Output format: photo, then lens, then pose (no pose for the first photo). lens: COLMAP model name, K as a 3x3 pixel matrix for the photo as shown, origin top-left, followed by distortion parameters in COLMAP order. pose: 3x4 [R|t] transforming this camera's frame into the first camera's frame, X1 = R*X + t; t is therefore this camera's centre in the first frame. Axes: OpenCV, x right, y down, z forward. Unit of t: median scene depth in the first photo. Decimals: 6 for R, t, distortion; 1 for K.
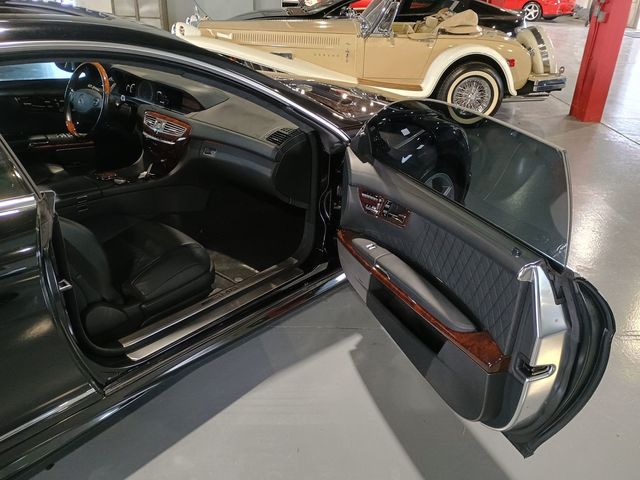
lens RADIAL K [[544.1, 0, 324.5], [0, 544.1, 241.5], [0, 0, 1]] dist [0.060108, -0.071150]
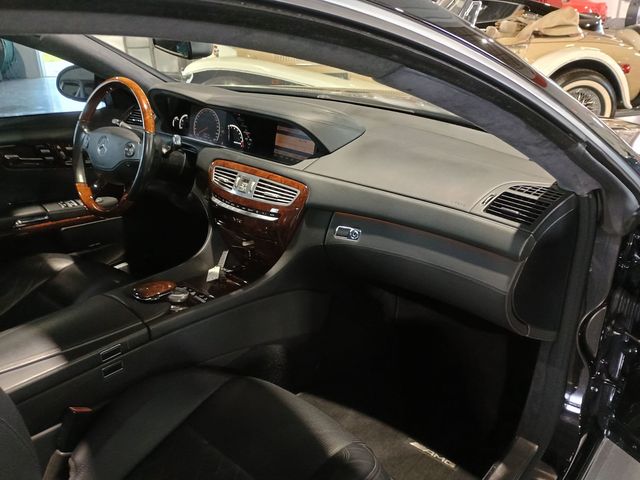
lens RADIAL K [[544.1, 0, 320.4], [0, 544.1, 233.7], [0, 0, 1]] dist [0.060108, -0.071150]
pose [[0.998815, -0.042863, -0.023044, -0.205236], [0.041458, 0.997435, -0.058352, -0.123457], [0.025486, 0.057328, 0.998030, 0.439095]]
